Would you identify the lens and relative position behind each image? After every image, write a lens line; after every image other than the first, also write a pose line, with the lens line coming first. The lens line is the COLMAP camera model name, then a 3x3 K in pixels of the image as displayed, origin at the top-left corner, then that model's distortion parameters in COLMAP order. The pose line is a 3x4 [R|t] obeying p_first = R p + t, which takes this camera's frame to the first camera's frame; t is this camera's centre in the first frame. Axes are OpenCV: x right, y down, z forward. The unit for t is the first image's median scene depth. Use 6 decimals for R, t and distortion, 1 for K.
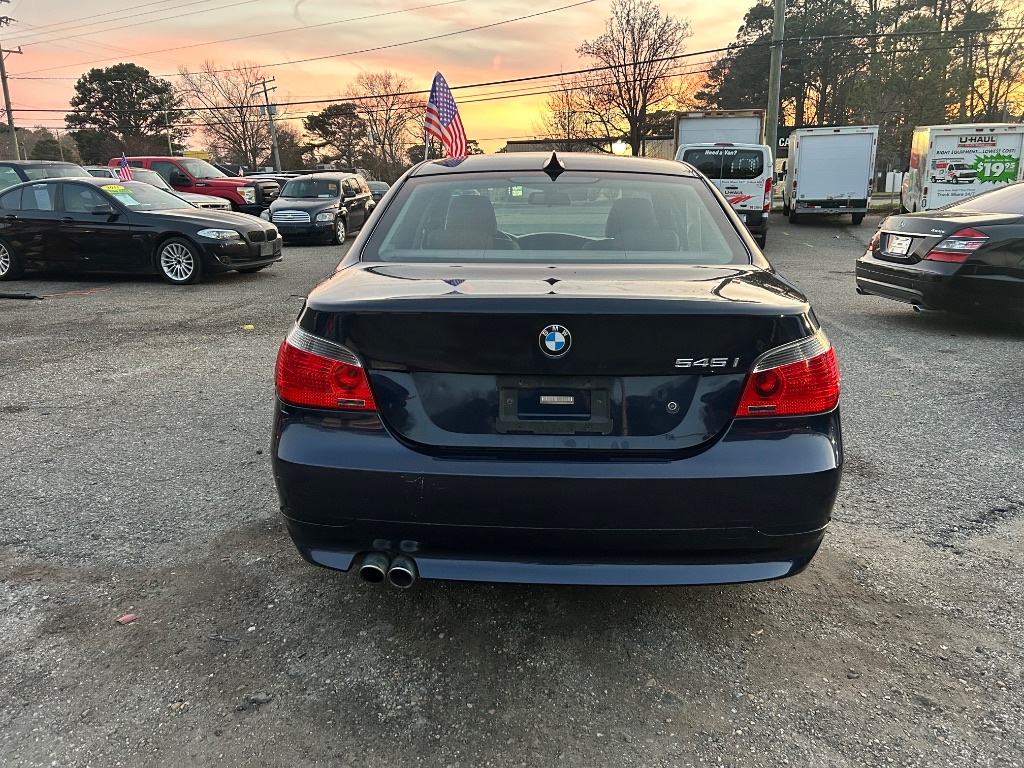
lens RADIAL K [[762.1, 0, 514.7], [0, 762.1, 380.9], [0, 0, 1]] dist [0.044740, -0.050145]
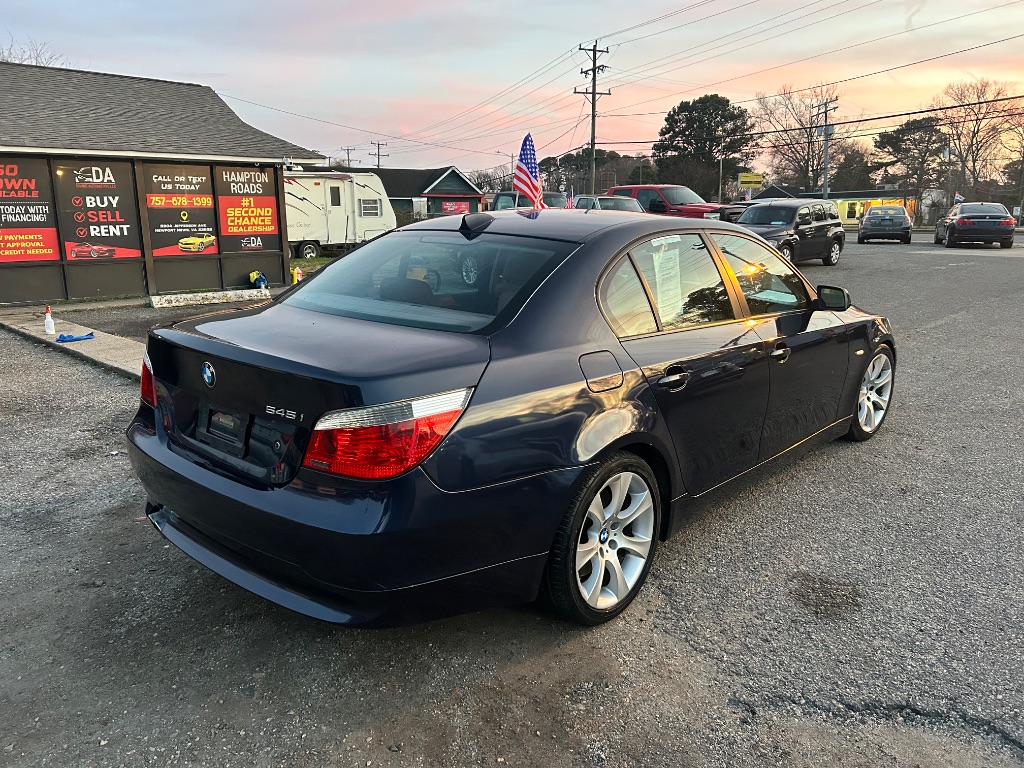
lens RADIAL K [[762.1, 0, 514.7], [0, 762.1, 380.9], [0, 0, 1]] dist [0.044740, -0.050145]
pose [[0.778586, 0.149546, -0.609459, 0.602451], [-0.164792, 0.985829, 0.031375, -0.081669], [0.605514, 0.076006, 0.792197, 0.142603]]
